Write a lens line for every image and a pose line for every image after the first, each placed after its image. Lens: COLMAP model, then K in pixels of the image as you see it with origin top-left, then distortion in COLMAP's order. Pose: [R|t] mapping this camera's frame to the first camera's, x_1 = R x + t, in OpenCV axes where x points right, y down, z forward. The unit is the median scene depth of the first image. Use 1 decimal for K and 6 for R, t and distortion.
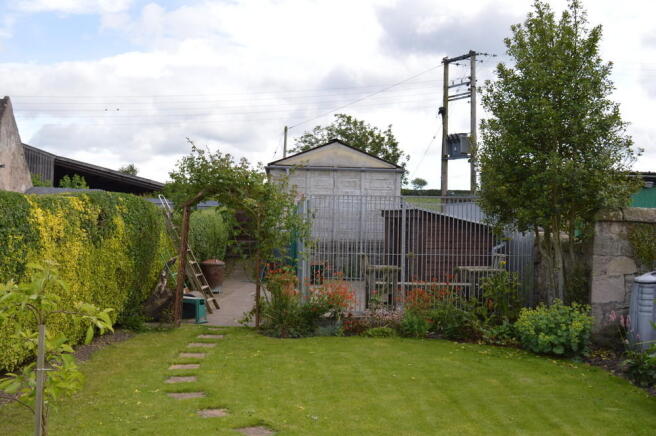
lens RADIAL K [[735.6, 0, 328.0], [0, 735.6, 218.0], [0, 0, 1]] dist [-0.000073, 0.000536]
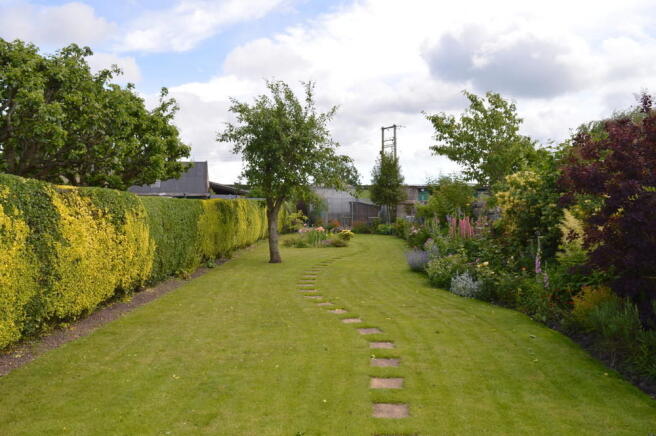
lens RADIAL K [[490.6, 0, 328.0], [0, 490.6, 218.0], [0, 0, 1]] dist [-0.000422, -0.000230]
pose [[0.999855, -0.007134, 0.015484, -0.020303], [0.006759, 0.999687, 0.024104, 0.003904], [-0.015651, -0.023996, 0.999590, -0.484909]]
